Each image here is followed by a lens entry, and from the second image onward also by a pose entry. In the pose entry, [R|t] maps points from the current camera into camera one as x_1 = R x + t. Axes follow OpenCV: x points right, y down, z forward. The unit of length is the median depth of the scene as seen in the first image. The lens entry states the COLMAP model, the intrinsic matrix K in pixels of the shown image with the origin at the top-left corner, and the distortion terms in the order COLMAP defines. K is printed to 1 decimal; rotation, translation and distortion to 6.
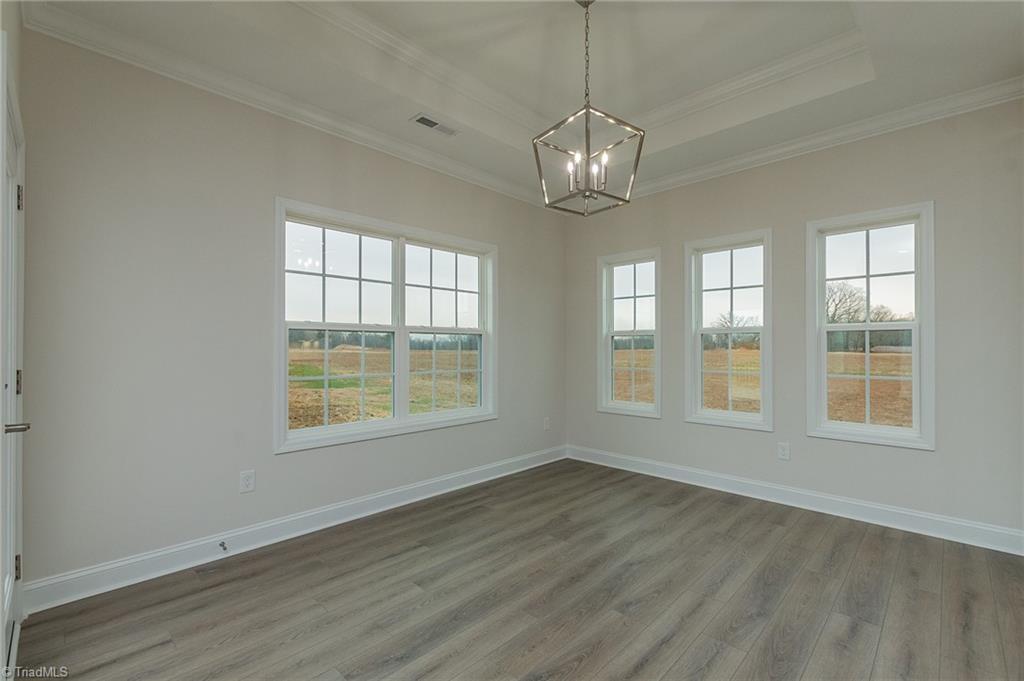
lens RADIAL K [[460.0, 0, 506.5], [0, 460.0, 338.8], [0, 0, 1]] dist [0.003212, -0.000546]
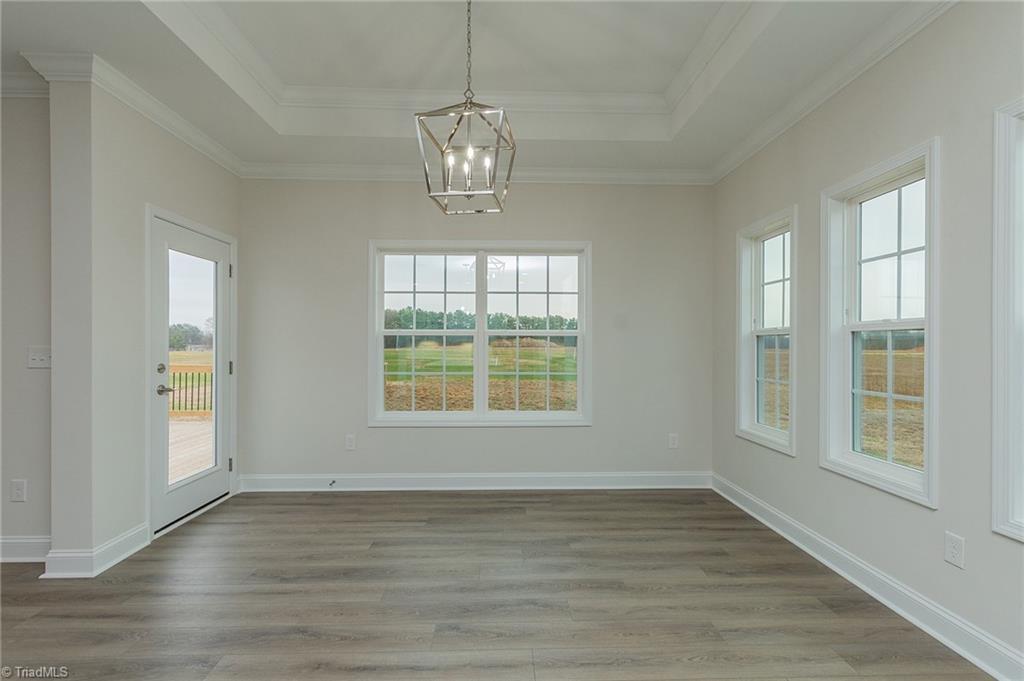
lens RADIAL K [[460.0, 0, 506.5], [0, 460.0, 338.8], [0, 0, 1]] dist [0.003212, -0.000546]
pose [[0.707824, -0.009703, -0.706322, 0.650169], [0.010253, 0.999941, -0.003461, -0.003035], [0.706314, -0.004792, 0.707882, 0.270986]]
